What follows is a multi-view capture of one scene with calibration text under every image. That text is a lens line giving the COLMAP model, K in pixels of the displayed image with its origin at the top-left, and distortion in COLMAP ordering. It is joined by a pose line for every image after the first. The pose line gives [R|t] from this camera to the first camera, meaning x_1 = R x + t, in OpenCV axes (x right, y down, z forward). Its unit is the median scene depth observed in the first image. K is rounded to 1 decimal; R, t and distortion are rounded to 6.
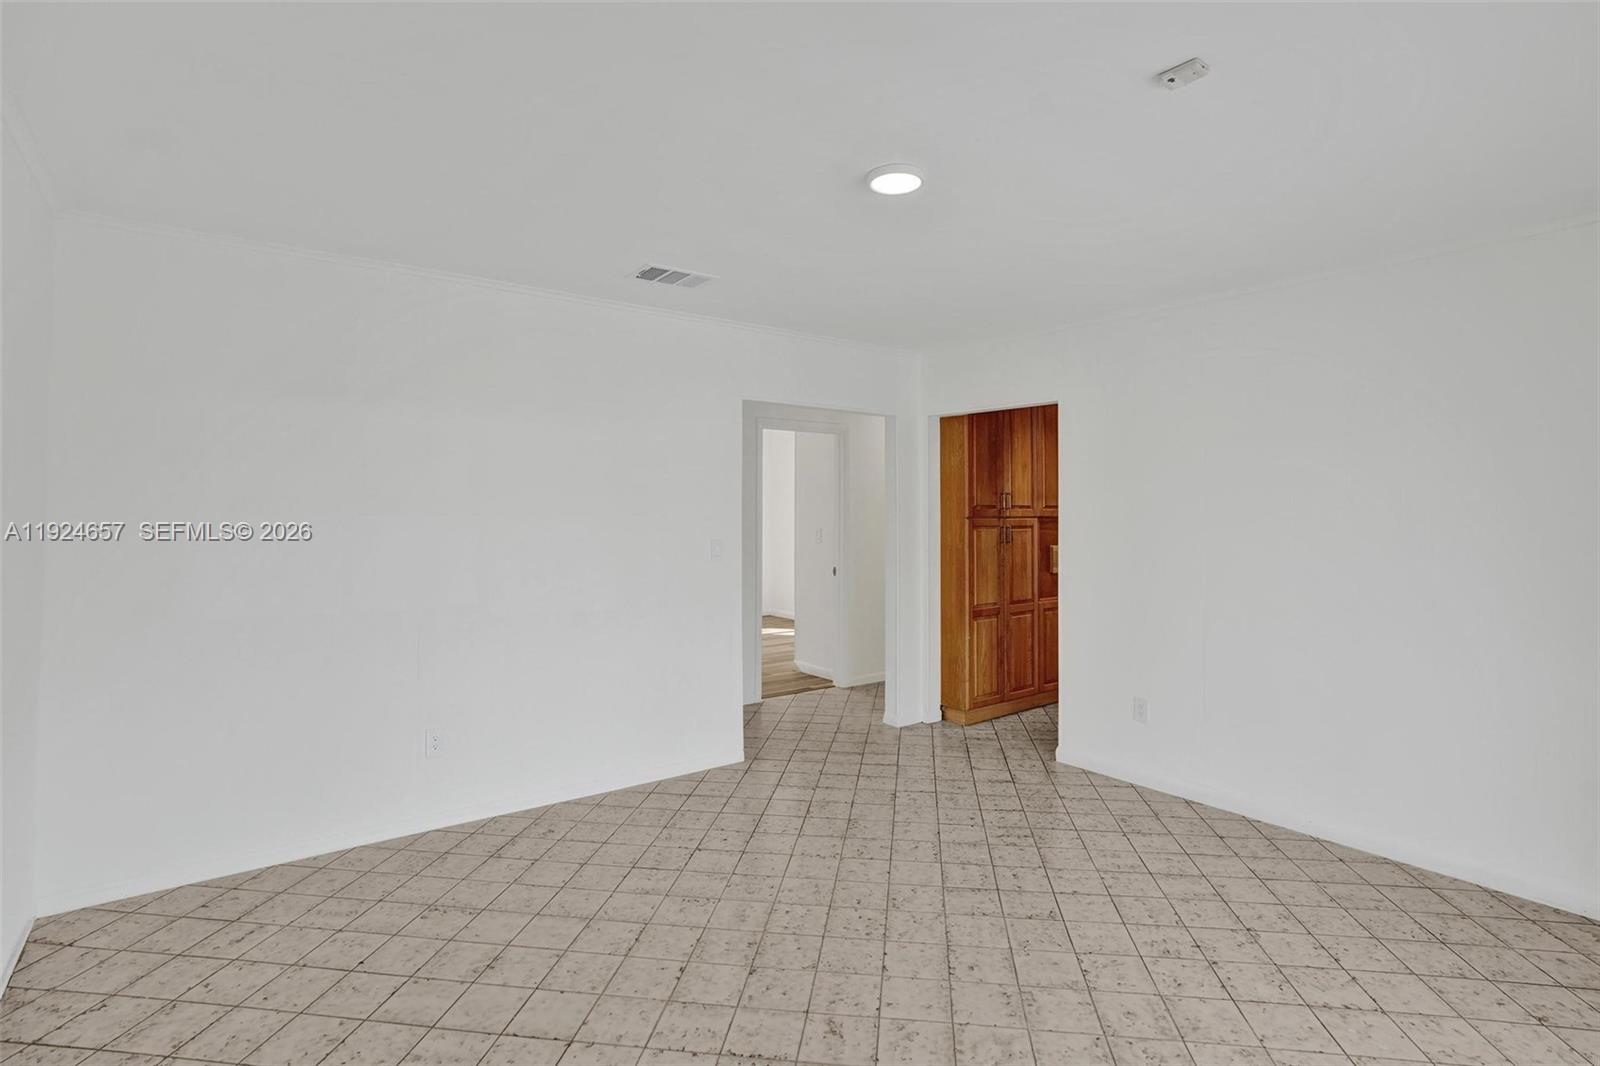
lens RADIAL K [[777.5, 0, 800.0], [0, 777.5, 533.0], [0, 0, 1]] dist [-0.058613, 0.029092]
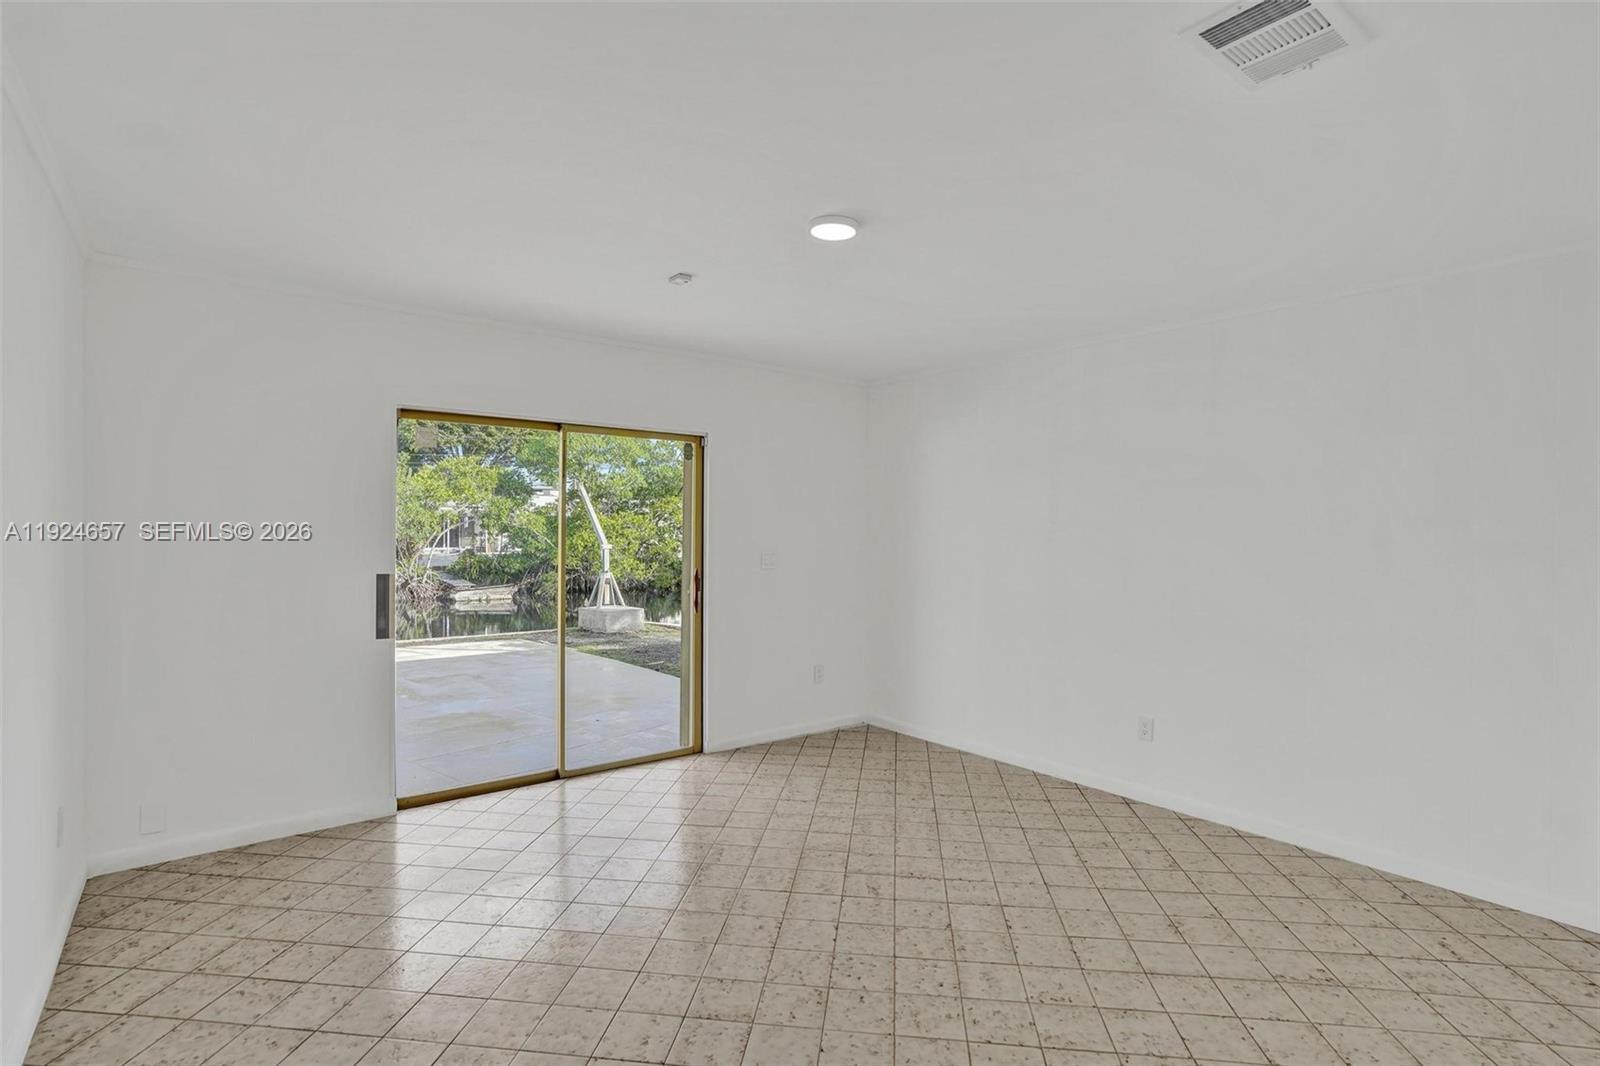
lens RADIAL K [[777.5, 0, 800.0], [0, 777.5, 533.0], [0, 0, 1]] dist [-0.058613, 0.029092]
pose [[-0.999672, -0.010386, -0.023421, 0.176462], [-0.011195, 0.999337, 0.034641, -0.060010], [0.023046, 0.034892, -0.999125, 1.898485]]
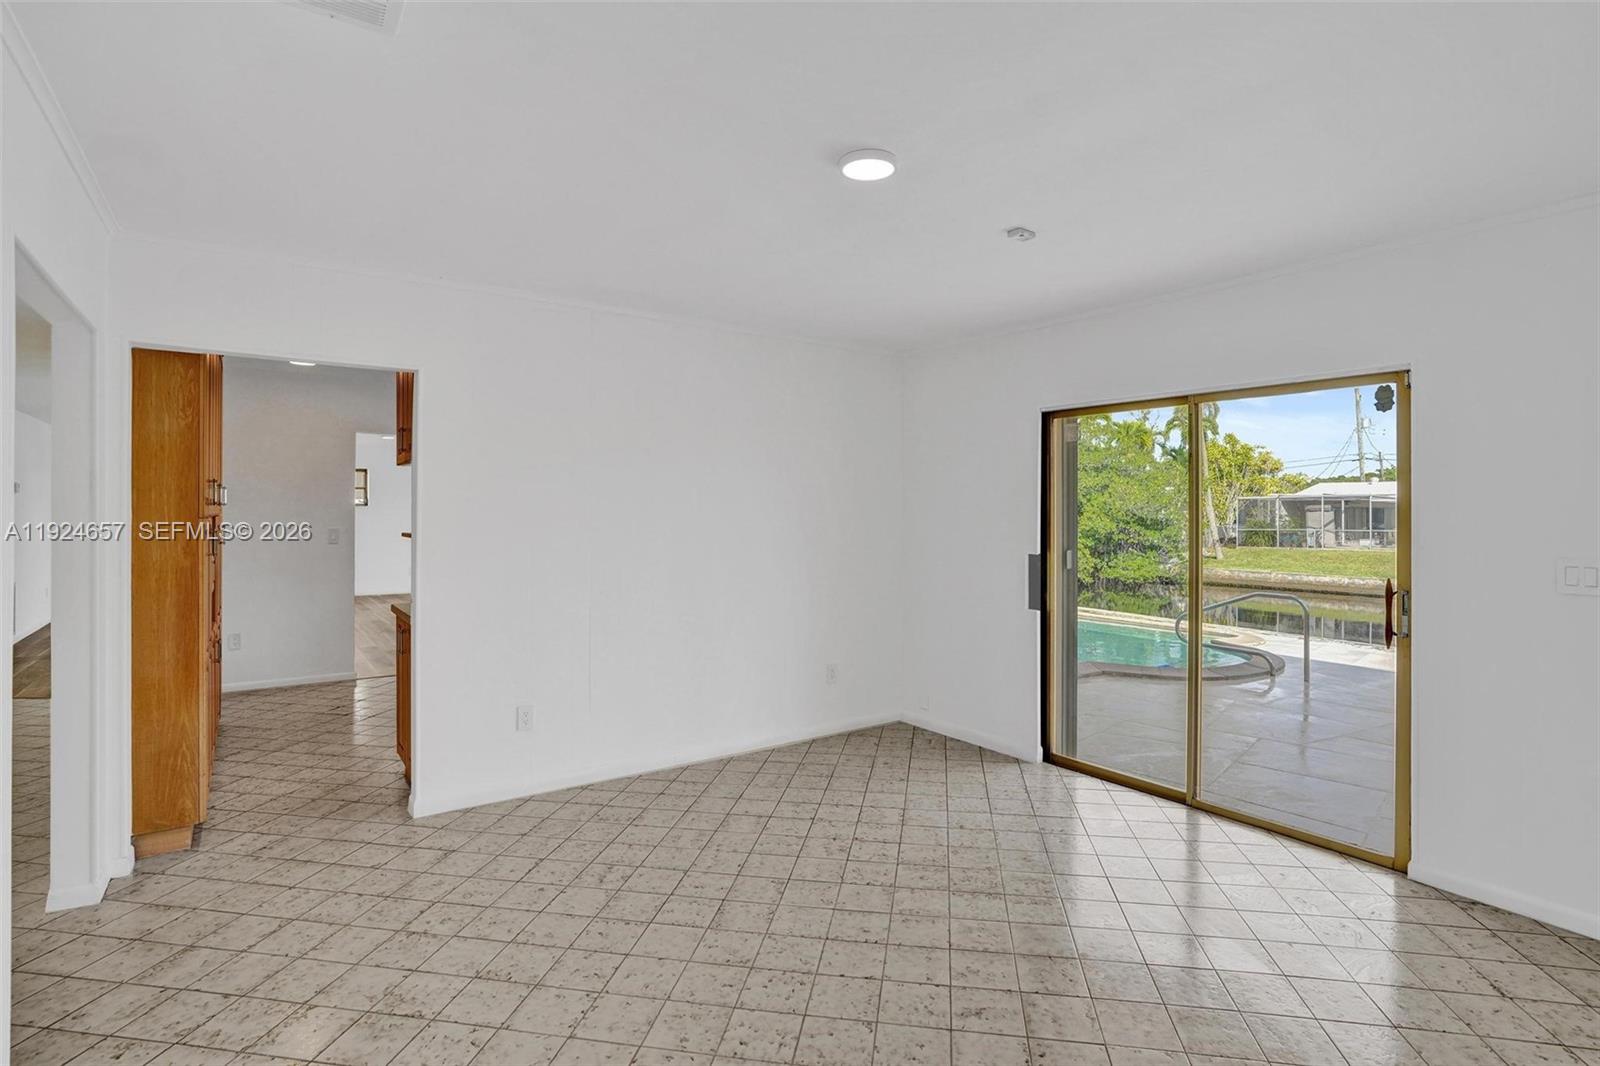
lens RADIAL K [[795.9, 0, 821.1], [0, 795.9, 507.2], [0, 0, 1]] dist [-0.023030, 0.000515]
pose [[0.013614, 0.005341, 0.999893, -0.806795], [0.019023, 0.999803, -0.005599, -0.027524], [-0.999726, 0.019097, 0.013509, 0.920194]]
